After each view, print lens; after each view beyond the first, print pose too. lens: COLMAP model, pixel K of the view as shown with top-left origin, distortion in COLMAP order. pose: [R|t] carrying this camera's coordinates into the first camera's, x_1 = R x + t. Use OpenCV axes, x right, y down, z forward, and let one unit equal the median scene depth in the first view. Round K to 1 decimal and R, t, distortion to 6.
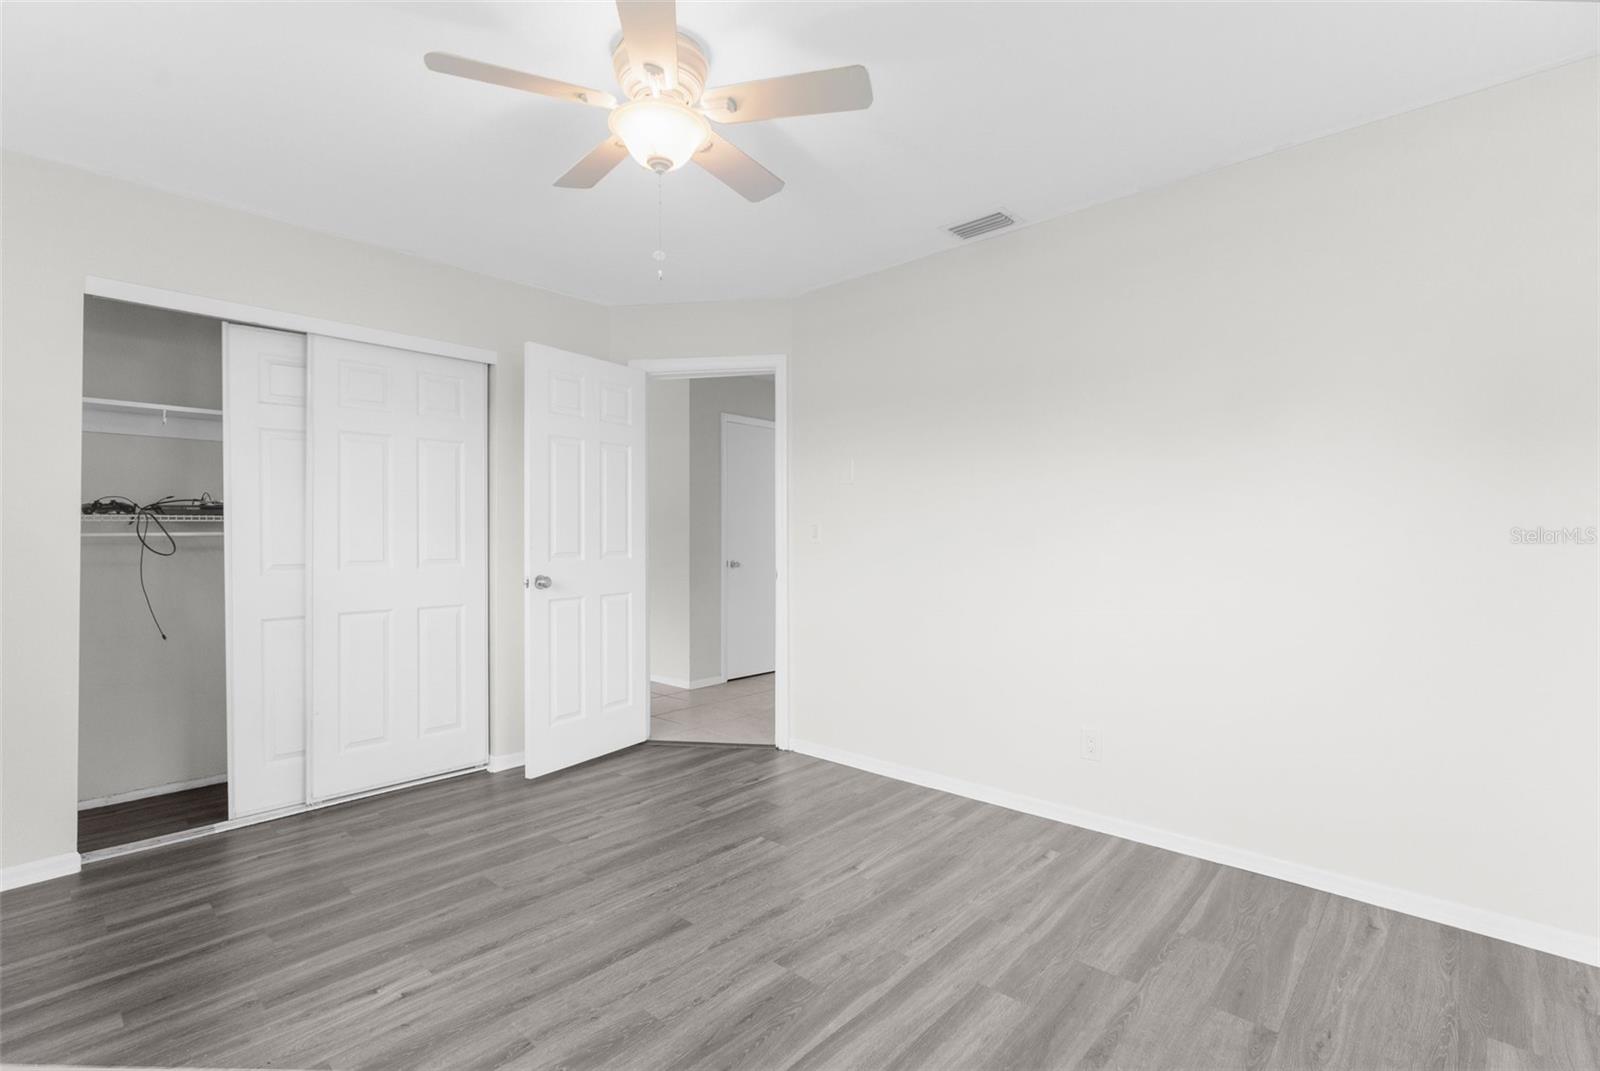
lens RADIAL K [[748.0, 0, 800.0], [0, 748.0, 535.5], [0, 0, 1]] dist [0.000022, -0.000031]
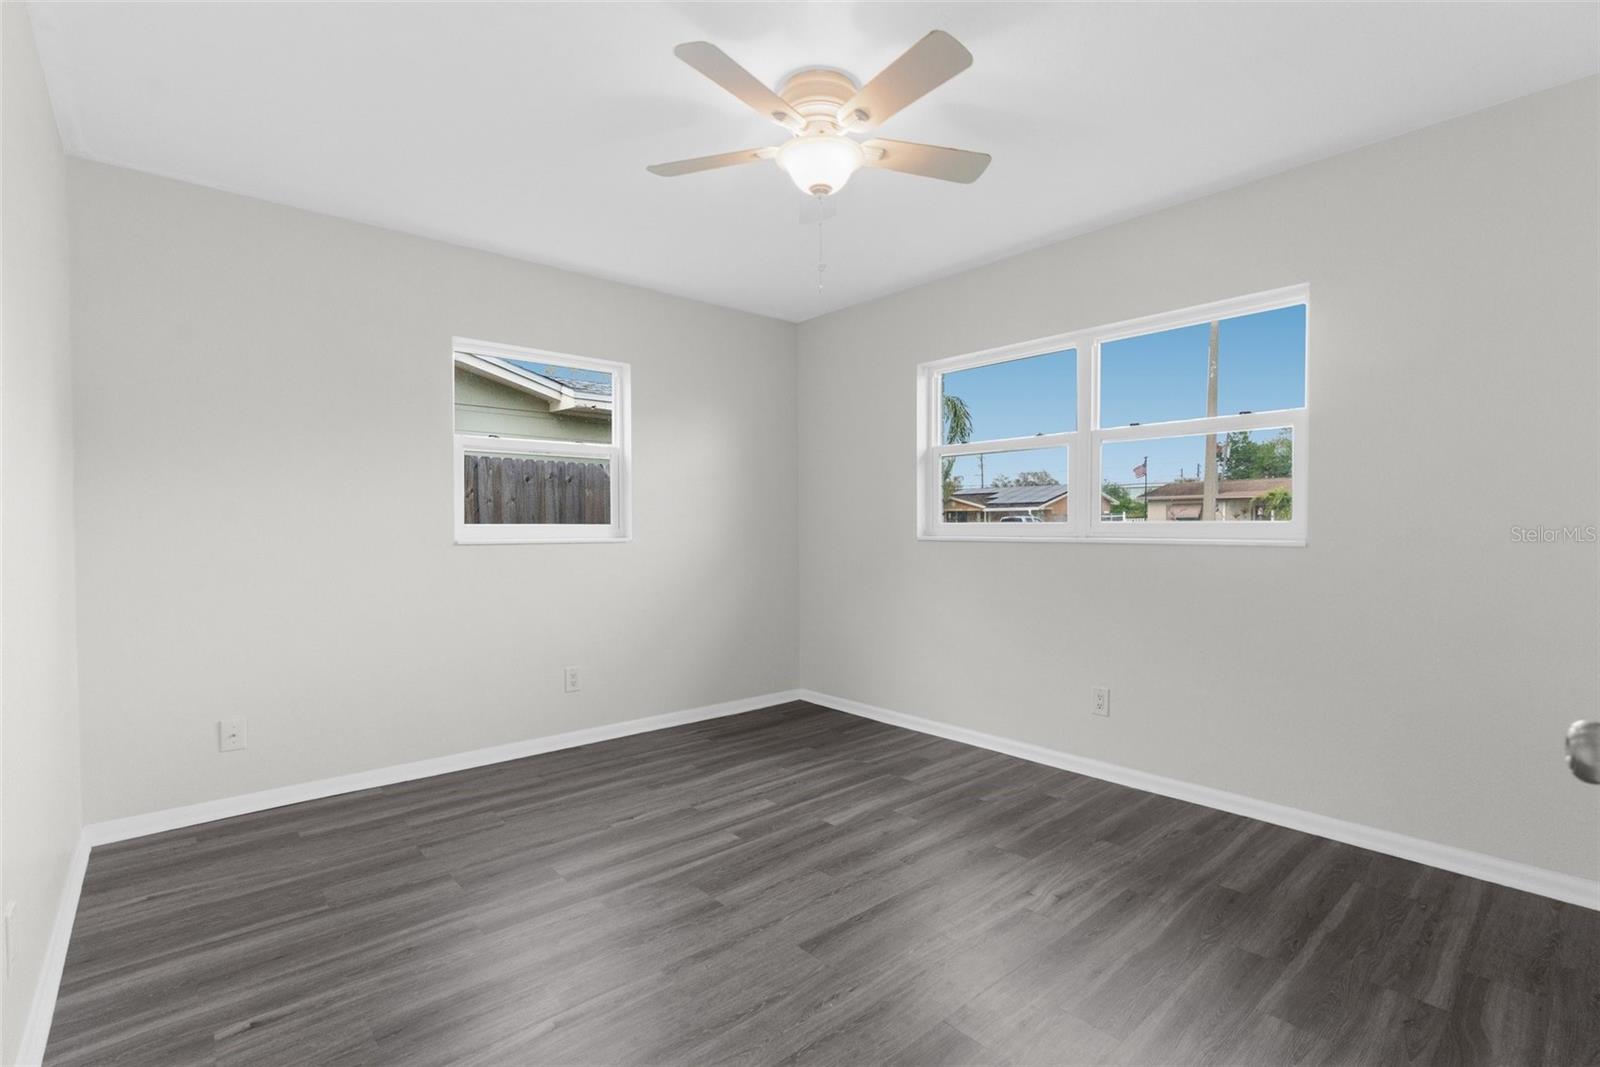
lens RADIAL K [[742.9, 0, 800.0], [0, 742.9, 533.5], [0, 0, 1]] dist [-0.012658, -0.000336]
pose [[-0.993046, 0.003763, 0.117667, -0.268679], [0.005314, 0.999903, 0.012874, 0.007893], [-0.117607, 0.013410, -0.992970, 1.998346]]
